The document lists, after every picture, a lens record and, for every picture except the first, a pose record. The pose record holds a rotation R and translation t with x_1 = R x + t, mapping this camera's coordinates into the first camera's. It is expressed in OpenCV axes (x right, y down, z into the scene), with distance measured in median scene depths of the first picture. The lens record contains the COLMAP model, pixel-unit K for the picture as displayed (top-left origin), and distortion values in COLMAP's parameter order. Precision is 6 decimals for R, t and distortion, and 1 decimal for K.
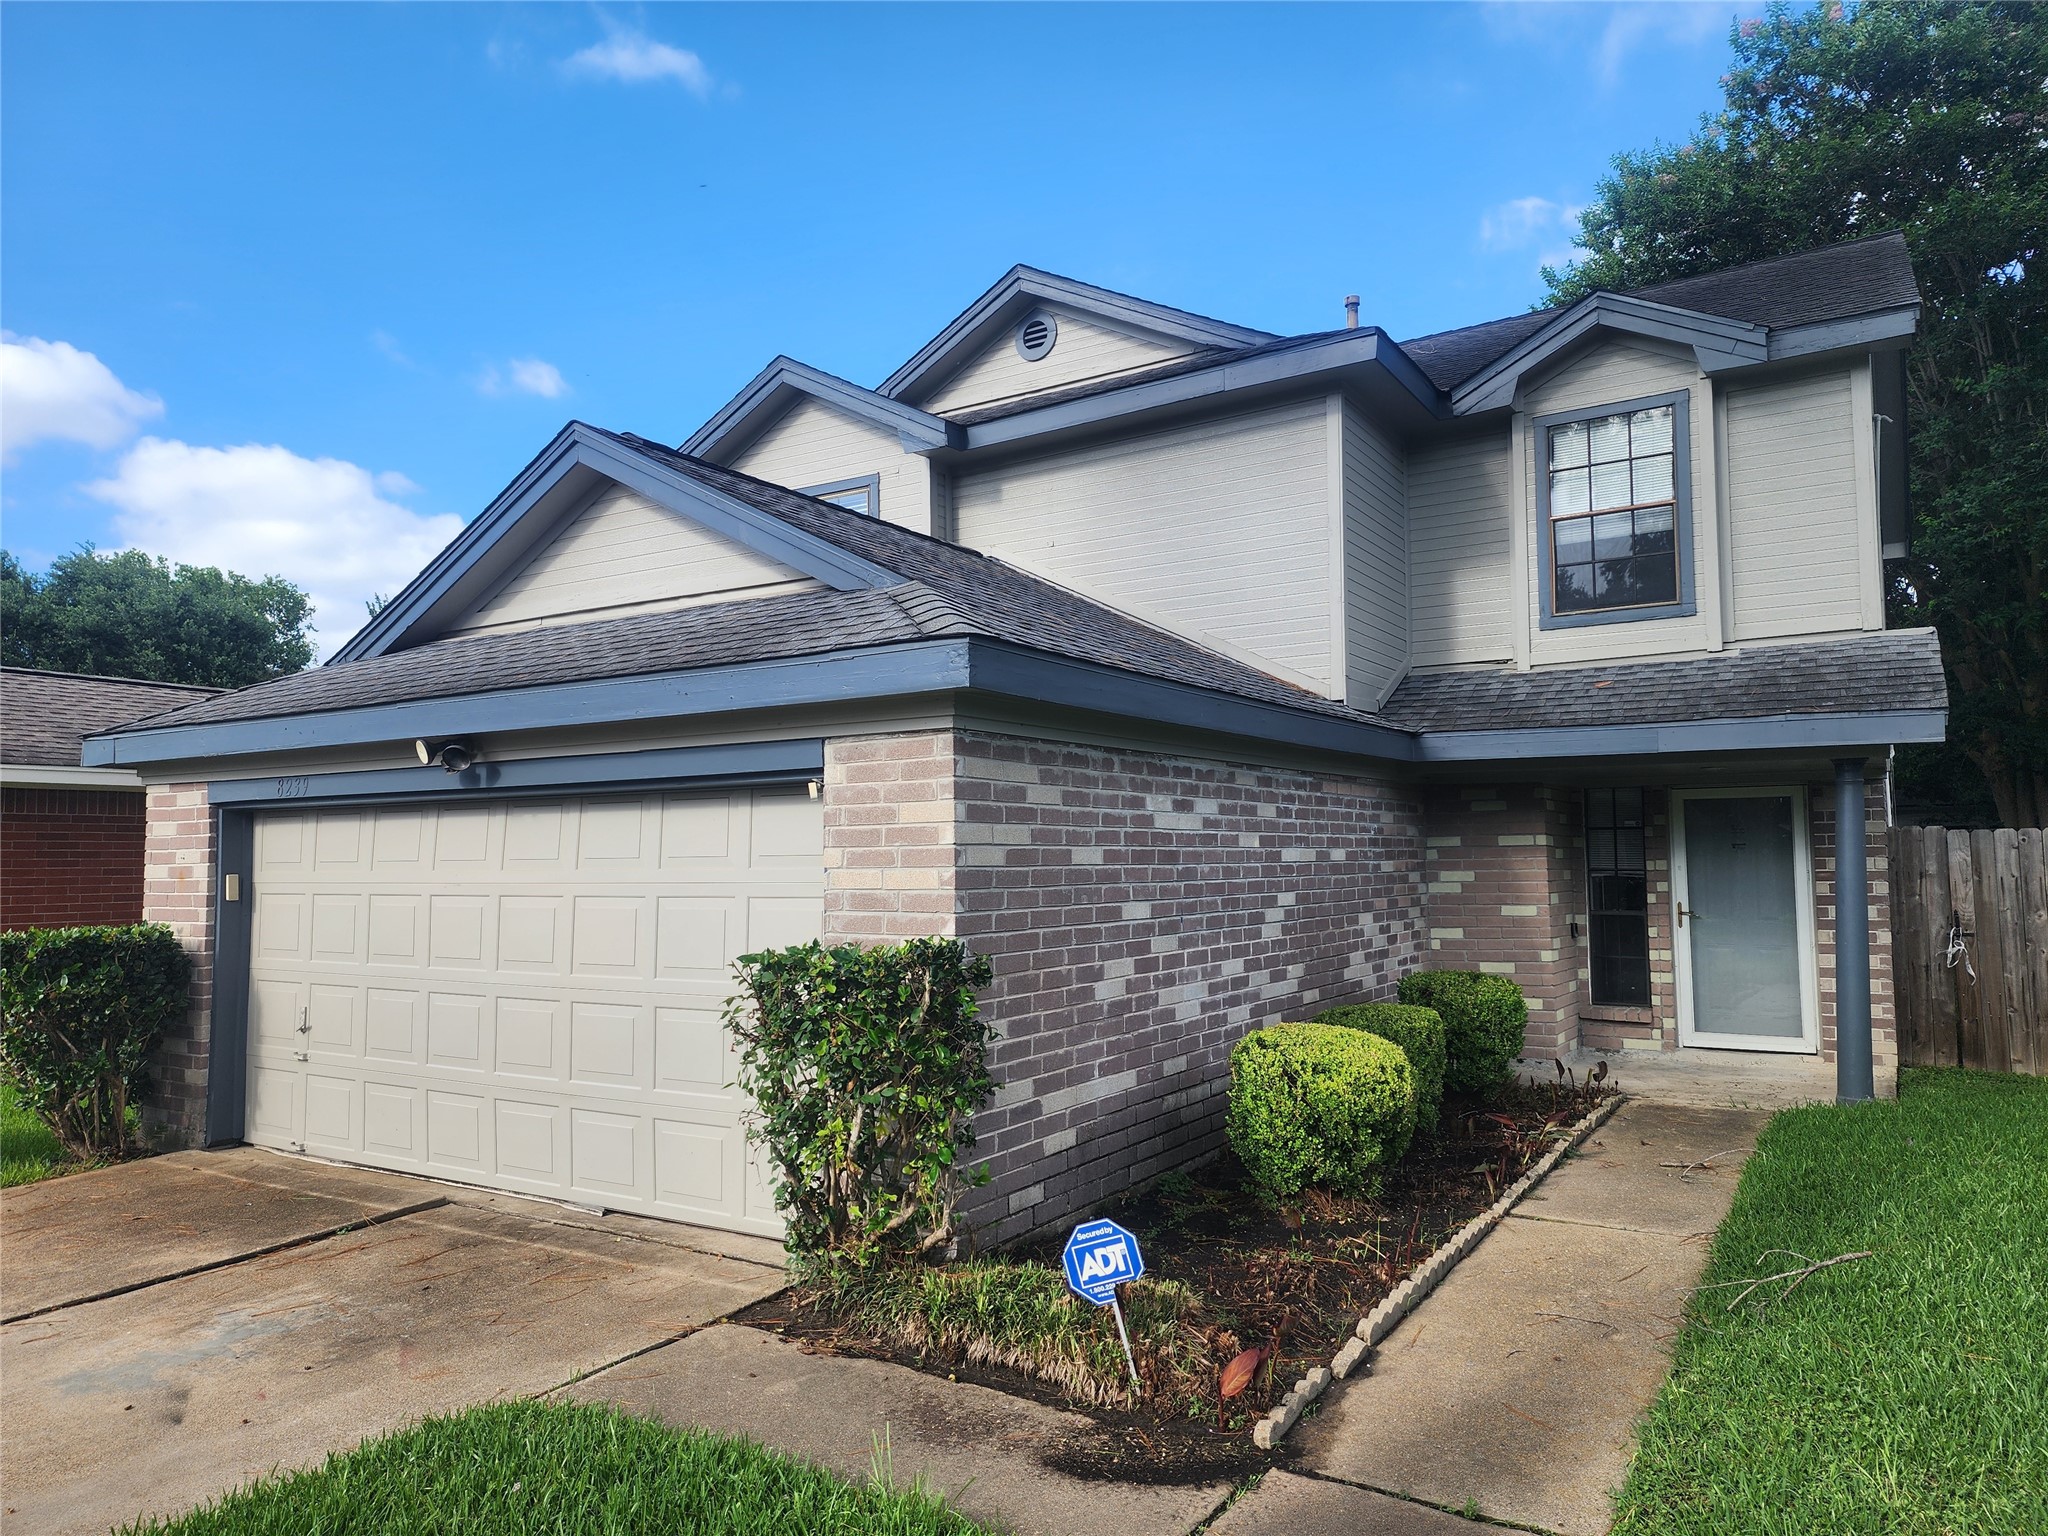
lens RADIAL K [[1359.2, 0, 1021.8], [0, 1359.2, 766.6], [0, 0, 1]] dist [0.060905, -0.001072]
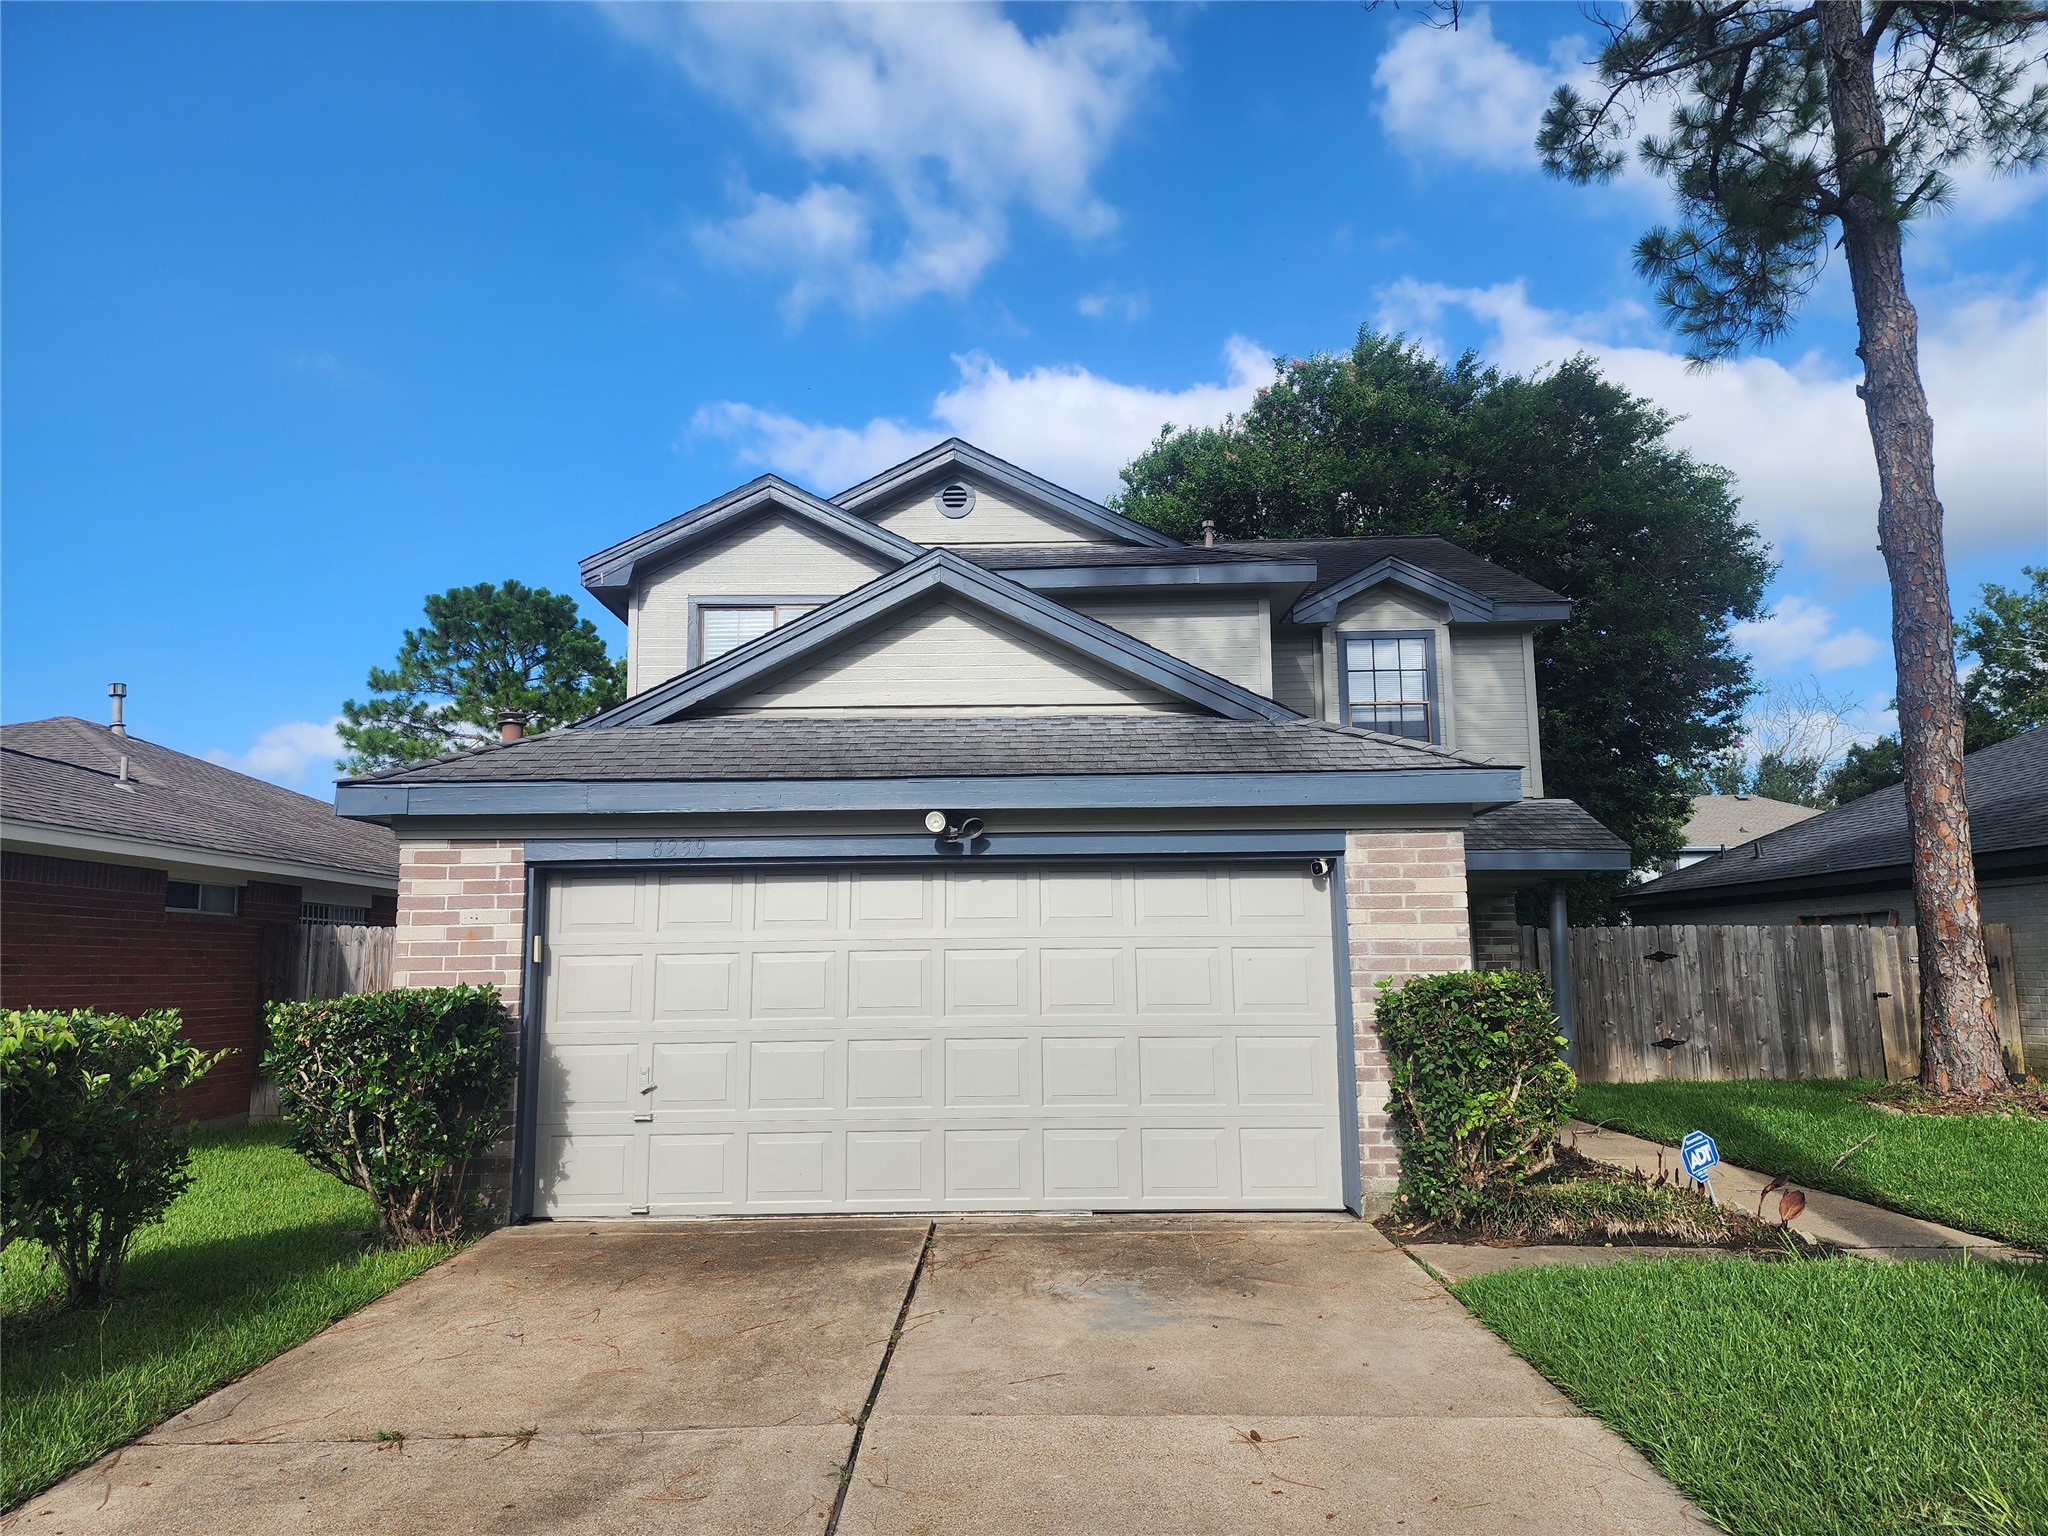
lens RADIAL K [[1359.2, 0, 1028.2], [0, 1359.2, 767.7], [0, 0, 1]] dist [0.060905, -0.001072]
pose [[0.844992, 0.079694, 0.528808, -0.811908], [-0.032781, 0.994693, -0.097524, 0.043584], [-0.533773, 0.065072, 0.843120, -0.005479]]
